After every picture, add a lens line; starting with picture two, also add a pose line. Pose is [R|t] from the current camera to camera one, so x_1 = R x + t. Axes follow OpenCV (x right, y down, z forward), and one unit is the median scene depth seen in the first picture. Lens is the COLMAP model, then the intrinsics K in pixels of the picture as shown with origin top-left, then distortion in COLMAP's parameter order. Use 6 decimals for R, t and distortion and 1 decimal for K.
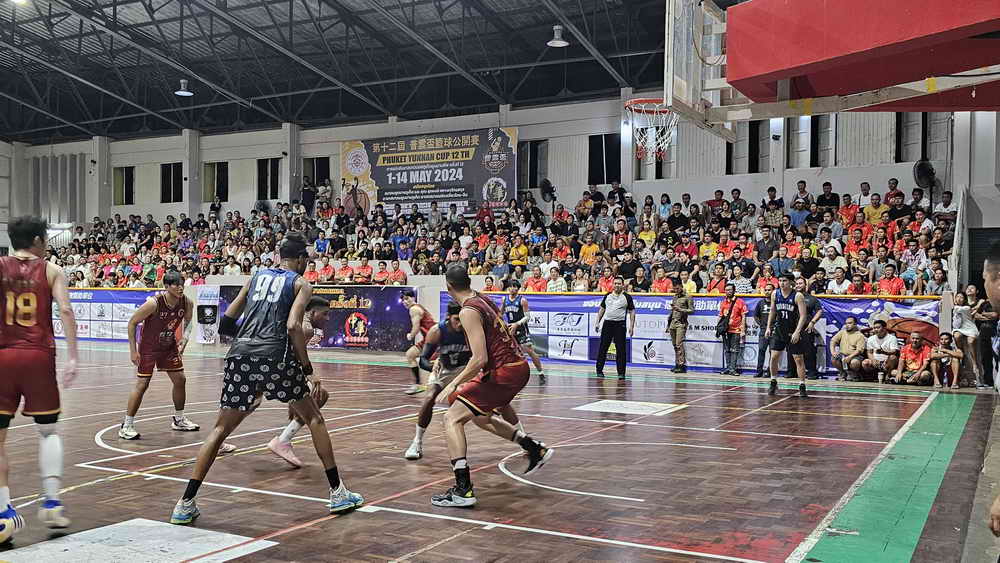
lens RADIAL K [[930.4, 0, 501.1], [0, 930.4, 299.2], [0, 0, 1]] dist [0.162973, -0.231501]
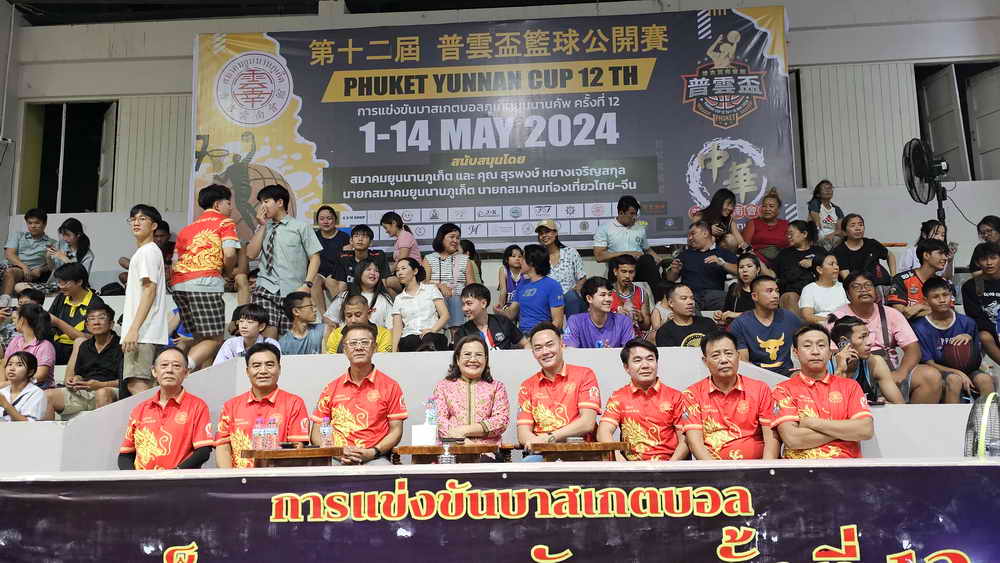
lens RADIAL K [[938.4, 0, 523.5], [0, 938.4, 283.6], [0, 0, 1]] dist [0.164113, -0.282888]
pose [[0.906745, 0.052895, 0.418349, -0.213980], [0.025152, 0.983551, -0.178872, -0.013159], [-0.420929, 0.172714, 0.890499, 0.689449]]
